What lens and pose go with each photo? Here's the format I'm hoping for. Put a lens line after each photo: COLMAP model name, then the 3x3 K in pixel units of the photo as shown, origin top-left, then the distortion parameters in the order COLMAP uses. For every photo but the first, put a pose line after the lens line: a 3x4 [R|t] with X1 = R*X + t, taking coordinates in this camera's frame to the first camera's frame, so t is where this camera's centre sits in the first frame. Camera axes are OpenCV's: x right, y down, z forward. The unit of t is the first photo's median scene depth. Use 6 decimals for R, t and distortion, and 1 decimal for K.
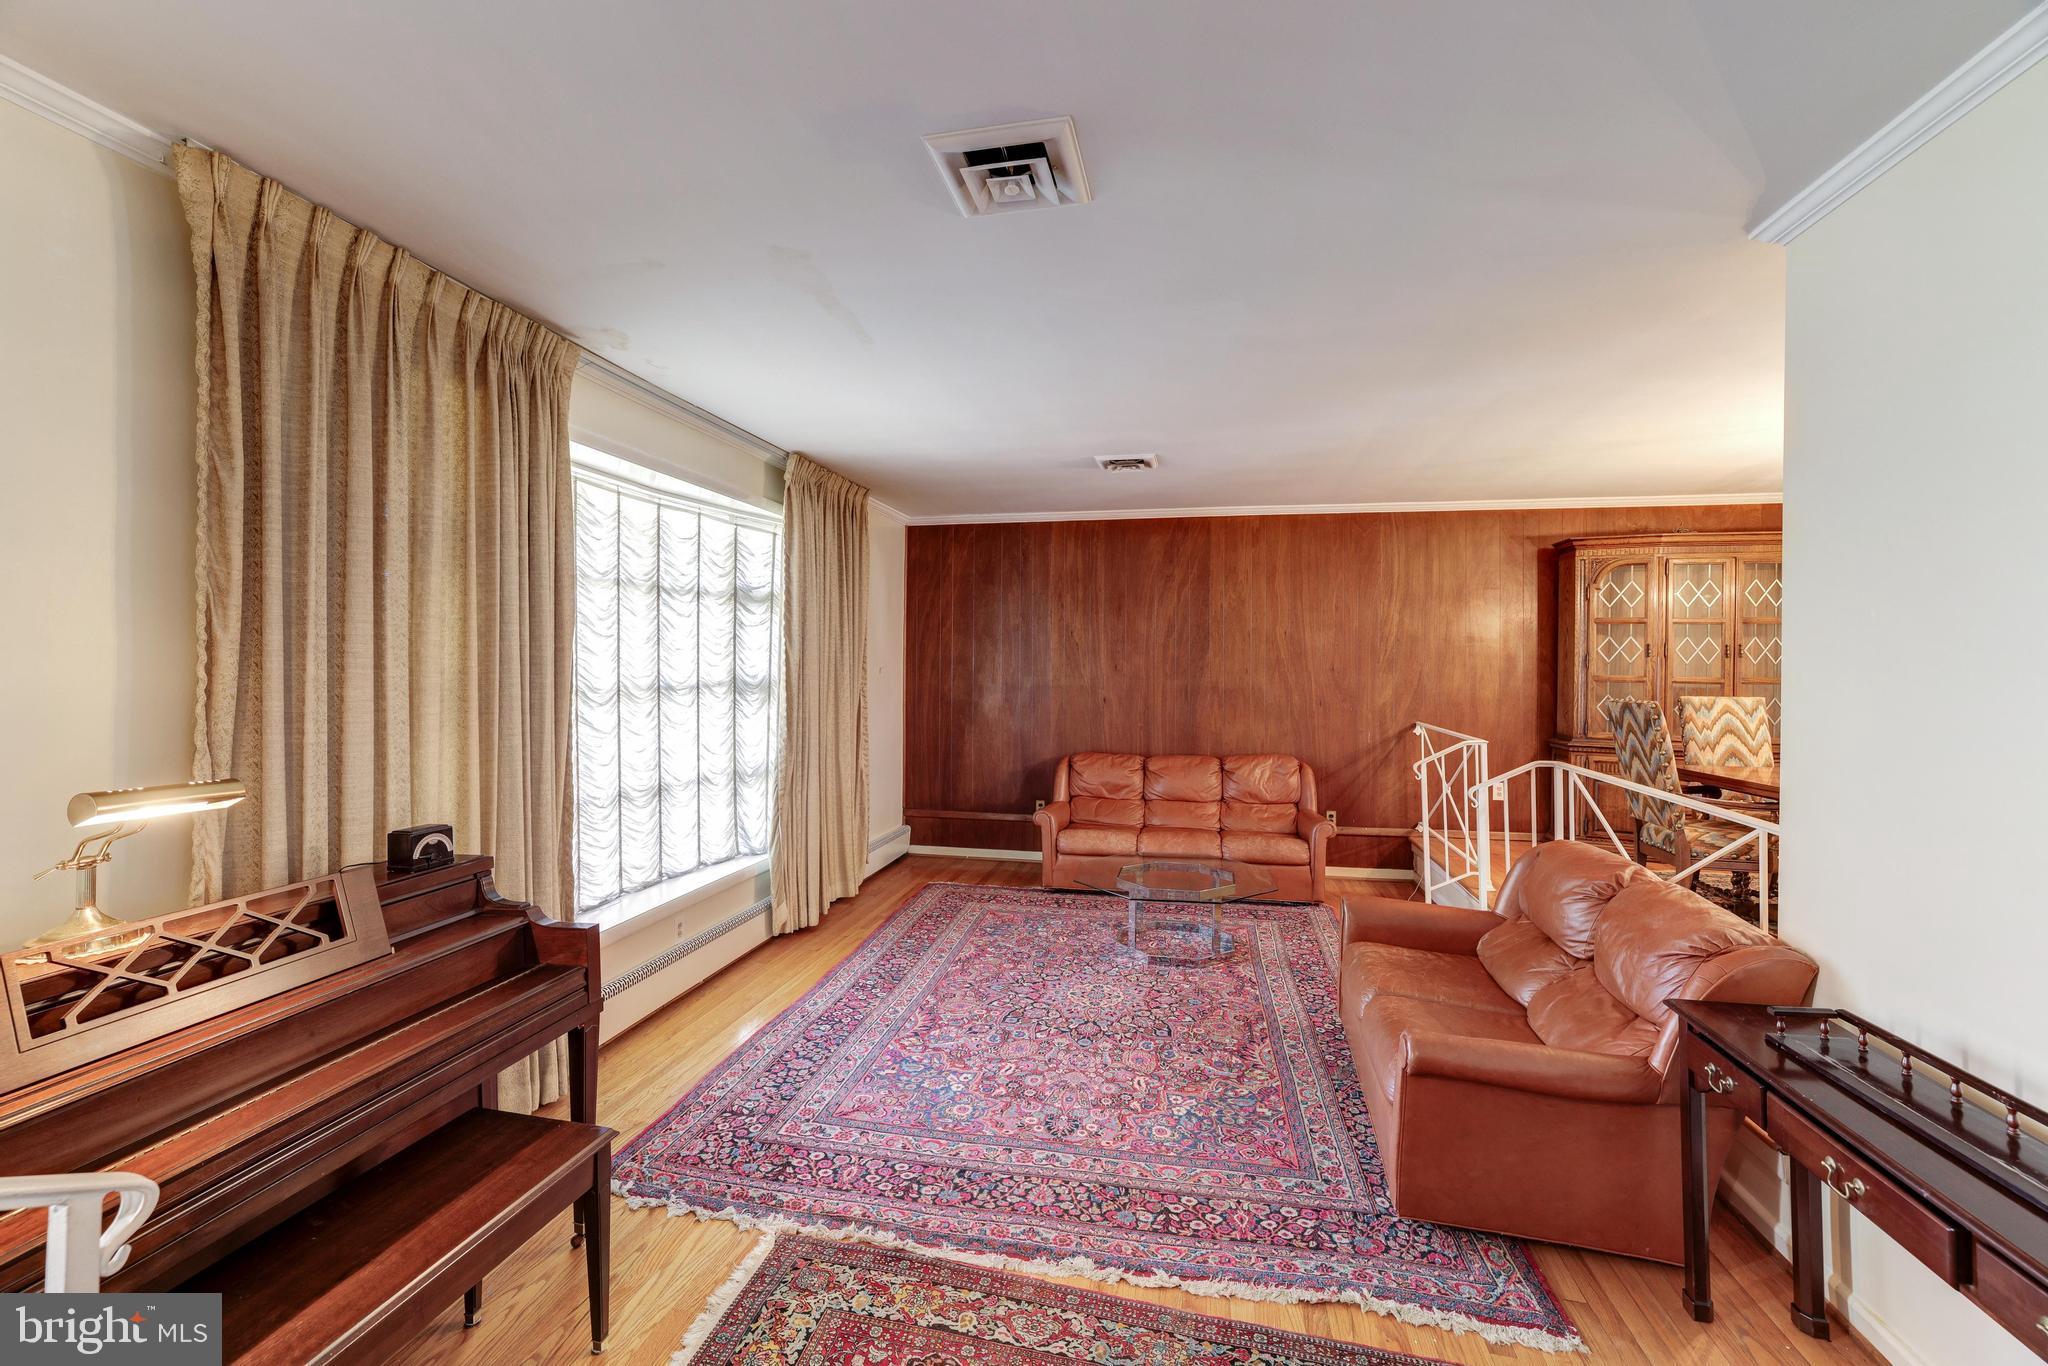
lens RADIAL K [[867.4, 0, 1011.2], [0, 867.4, 662.3], [0, 0, 1]] dist [-0.033239, 0.018054]
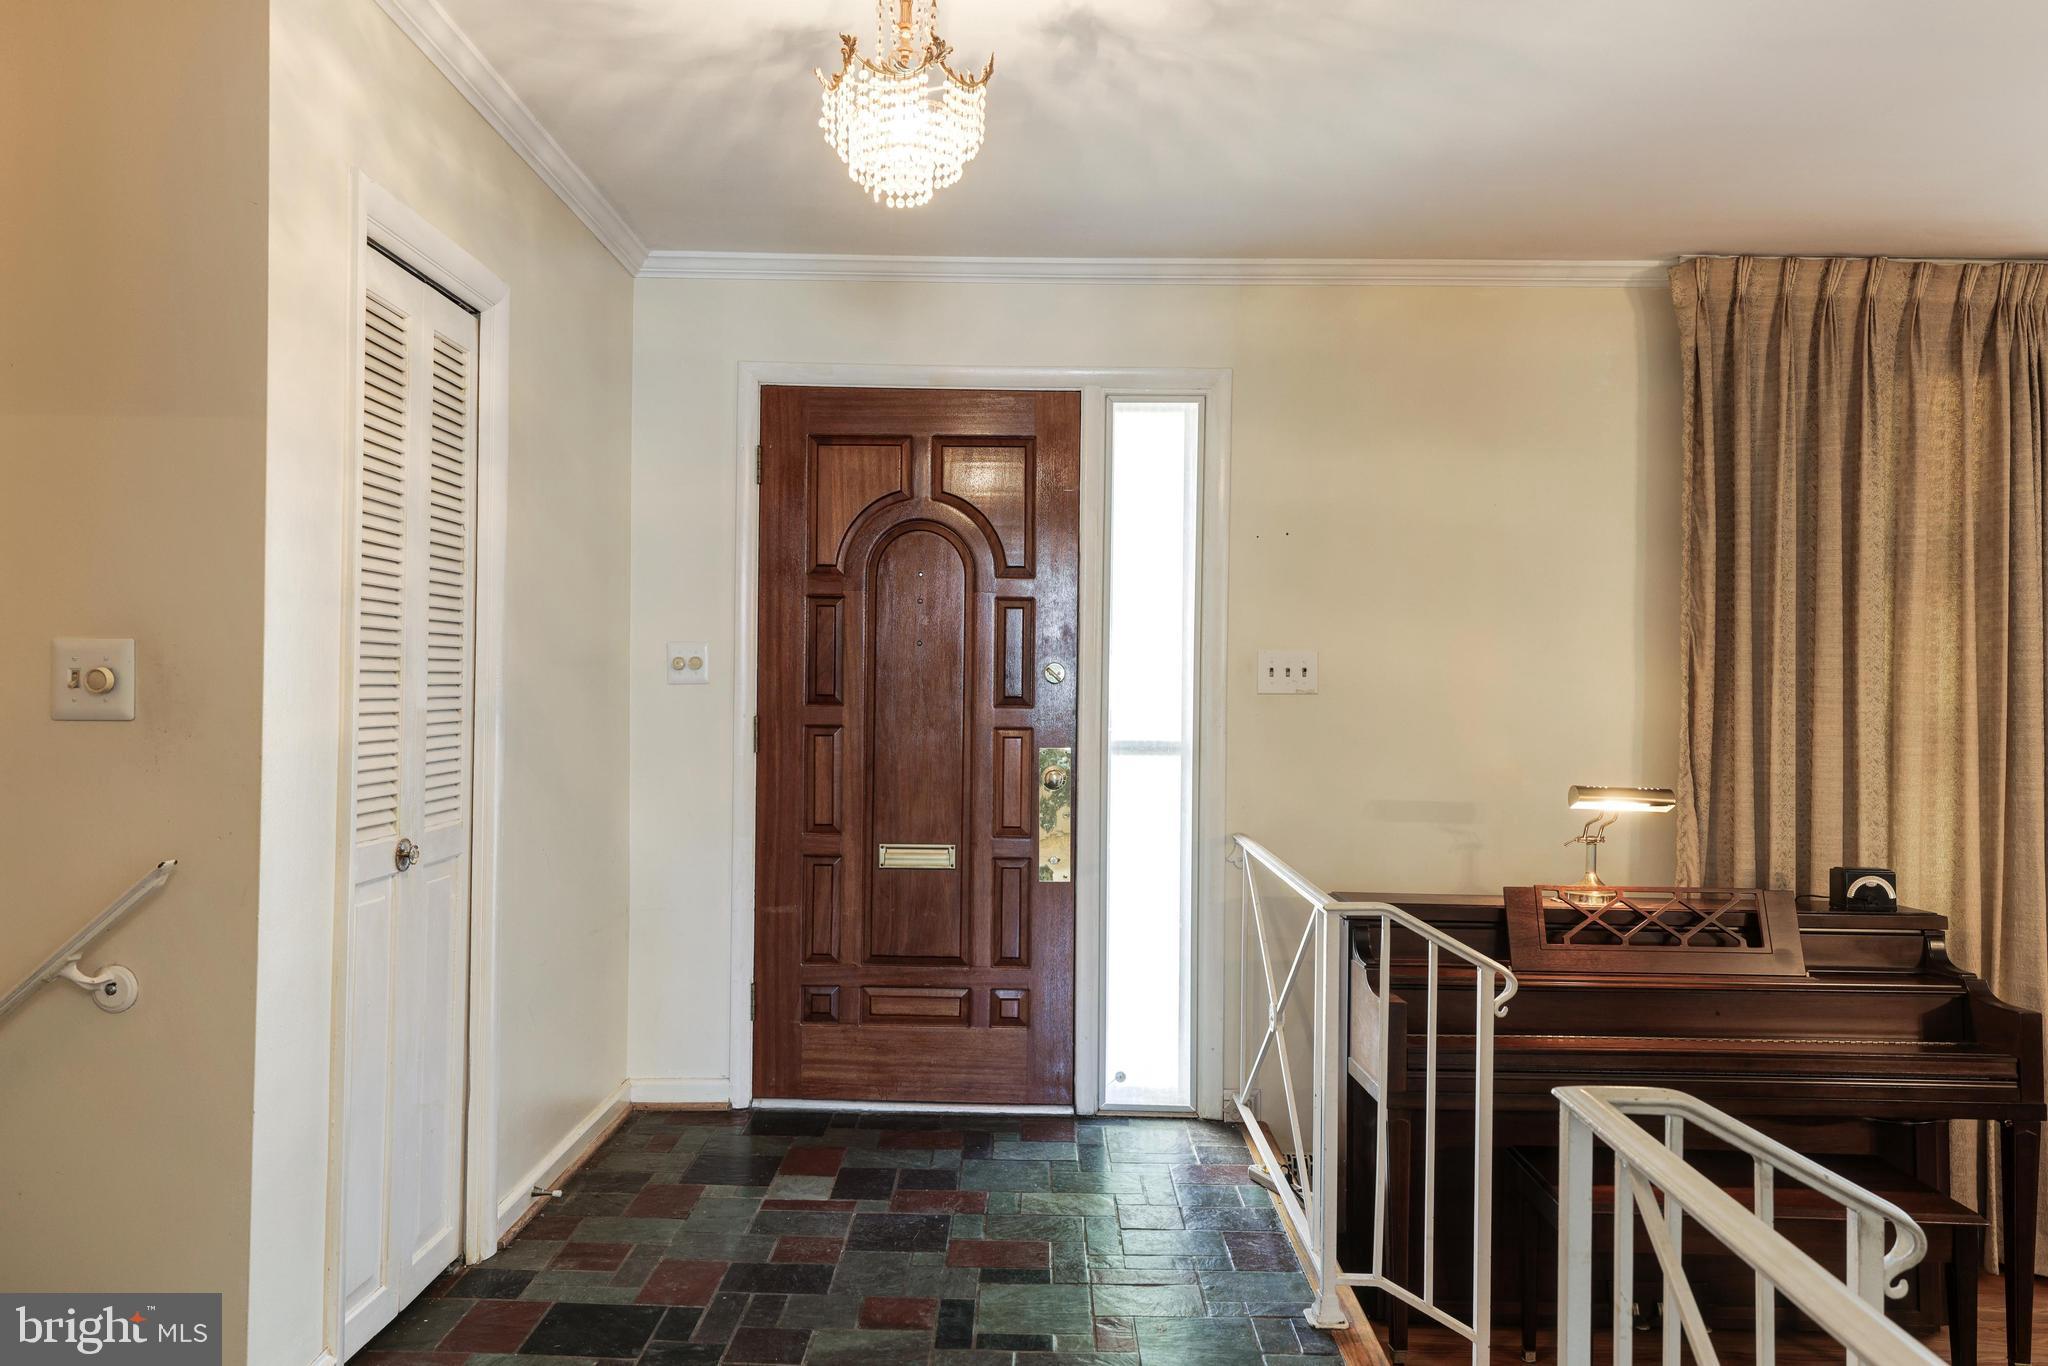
lens RADIAL K [[1490.4, 0, 1012.8], [0, 1490.4, 670.0], [0, 0, 1]] dist [0.022266, -0.001317]
pose [[0.206761, -0.006645, -0.978369, 0.395941], [-0.010315, 0.999907, -0.008971, -0.002924], [0.978337, 0.011946, 0.206673, -0.149691]]
